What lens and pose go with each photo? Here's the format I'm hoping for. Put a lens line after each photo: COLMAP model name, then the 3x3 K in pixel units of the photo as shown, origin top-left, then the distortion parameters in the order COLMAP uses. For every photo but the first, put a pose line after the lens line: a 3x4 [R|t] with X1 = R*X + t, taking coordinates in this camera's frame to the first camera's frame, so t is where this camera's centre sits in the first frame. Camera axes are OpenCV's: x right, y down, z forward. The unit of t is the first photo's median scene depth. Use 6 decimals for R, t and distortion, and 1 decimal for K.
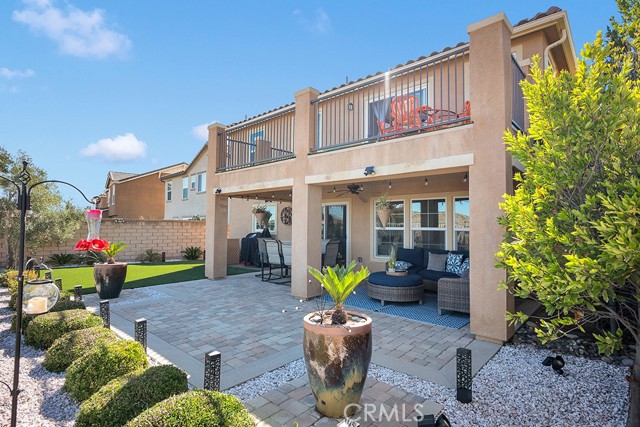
lens RADIAL K [[315.1, 0, 317.6], [0, 315.1, 213.7], [0, 0, 1]] dist [-0.004122, 0.000356]
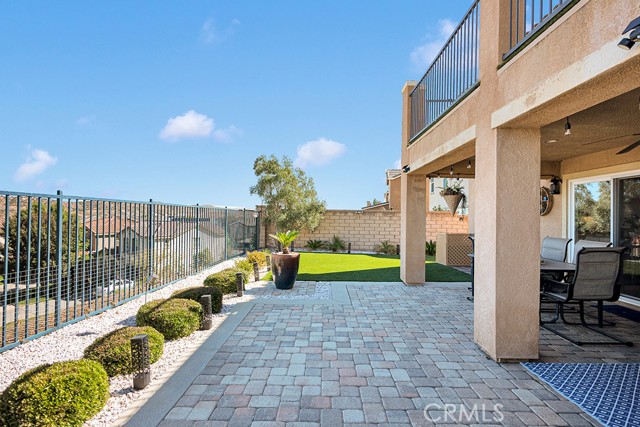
lens RADIAL K [[315.1, 0, 322.3], [0, 315.1, 213.3], [0, 0, 1]] dist [-0.004122, 0.000356]
pose [[0.665694, -0.005453, -0.746204, 0.141849], [0.021621, 0.999694, 0.011983, 0.025901], [0.745911, -0.024111, 0.665609, 0.435052]]
